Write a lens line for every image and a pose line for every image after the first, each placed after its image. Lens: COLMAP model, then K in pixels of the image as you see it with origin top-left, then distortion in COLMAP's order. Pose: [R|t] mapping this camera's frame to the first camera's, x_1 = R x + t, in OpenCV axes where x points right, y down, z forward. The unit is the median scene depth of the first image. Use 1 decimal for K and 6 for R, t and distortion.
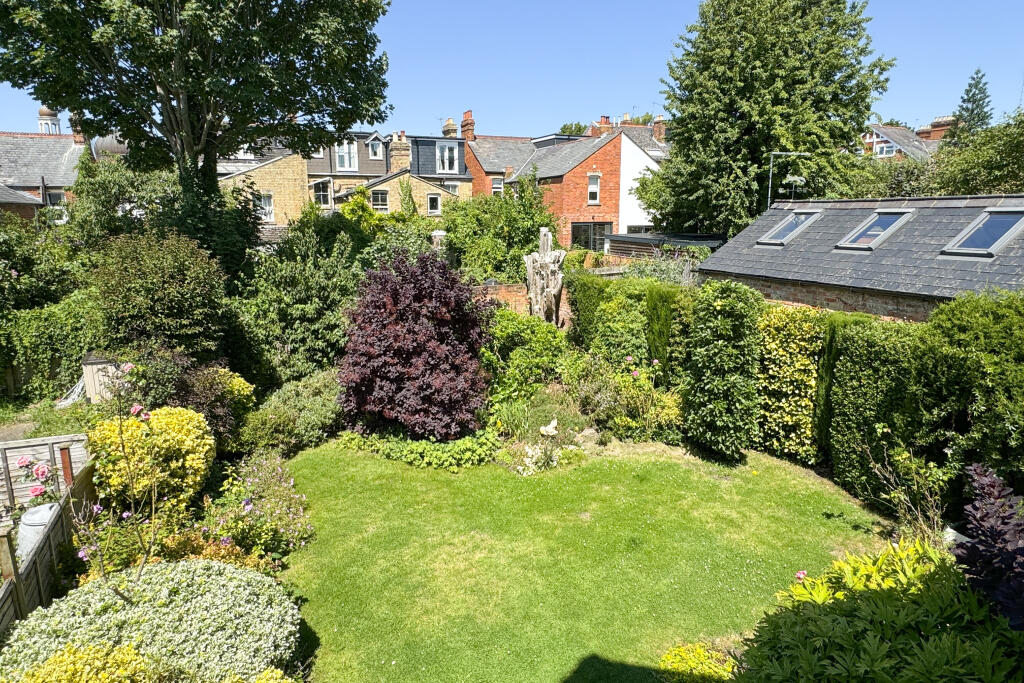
lens RADIAL K [[586.2, 0, 506.5], [0, 586.2, 311.8], [0, 0, 1]] dist [-0.002583, 0.000341]
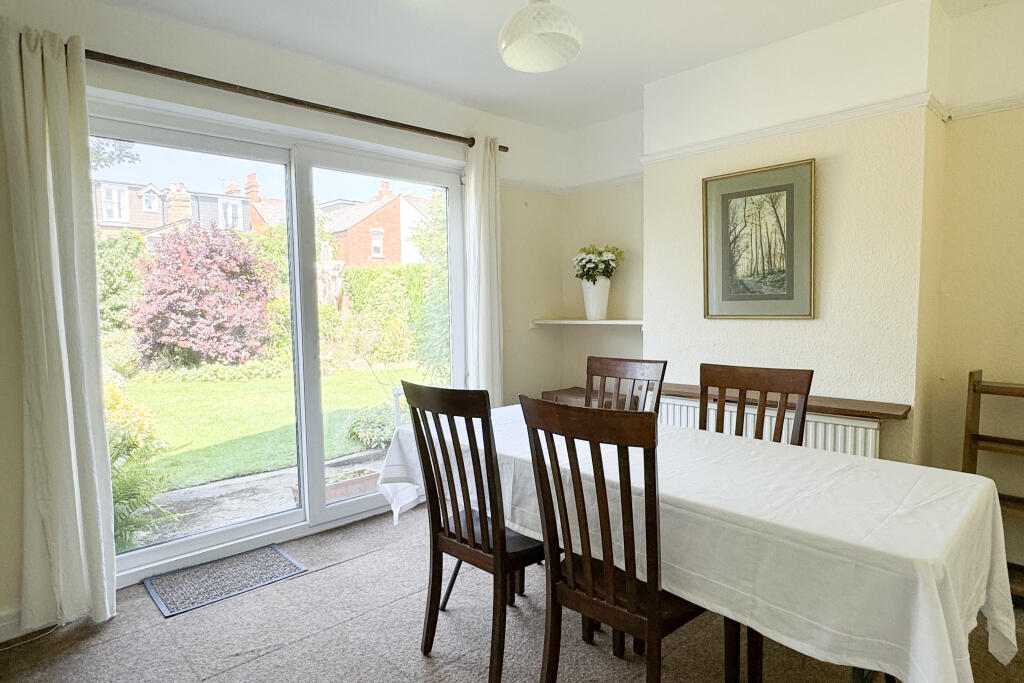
lens RADIAL K [[586.2, 0, 506.8], [0, 586.2, 341.3], [0, 0, 1]] dist [-0.002583, 0.000341]
pose [[0.942481, -0.029471, 0.332957, 0.015303], [0.065174, 0.993190, -0.096574, 0.245507], [-0.327843, 0.112719, 0.937984, -0.244356]]
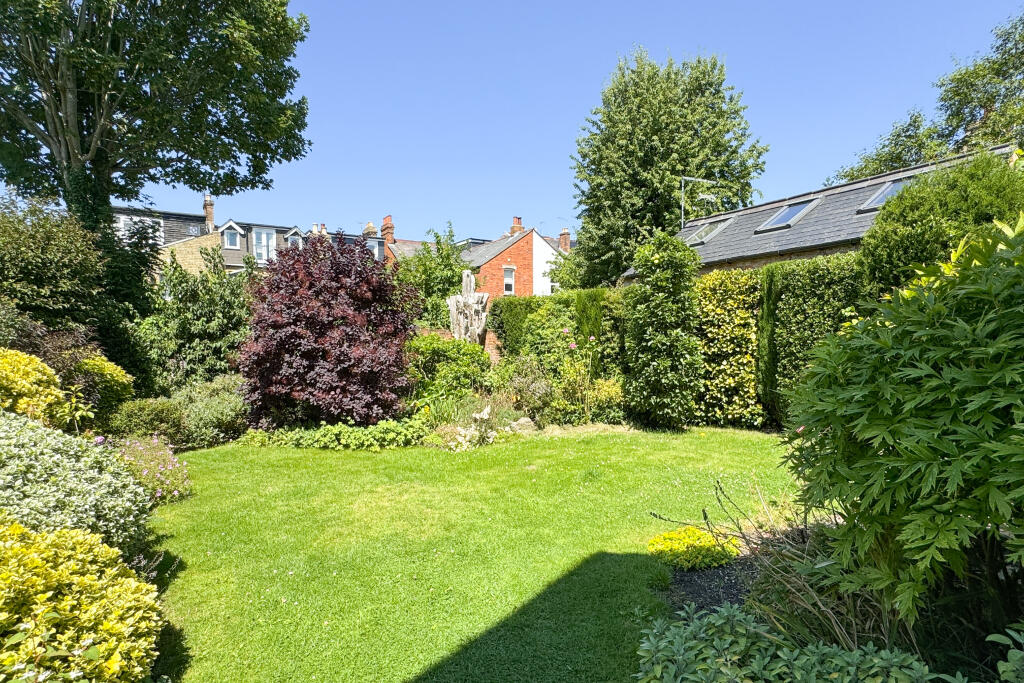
lens RADIAL K [[546.9, 0, 507.3], [0, 546.9, 373.6], [0, 0, 1]] dist [-0.001581, 0.000036]
pose [[0.988636, -0.011706, 0.149870, -0.012419], [0.029265, 0.992876, -0.115501, 0.184363], [-0.147451, 0.118574, 0.981936, 0.116816]]
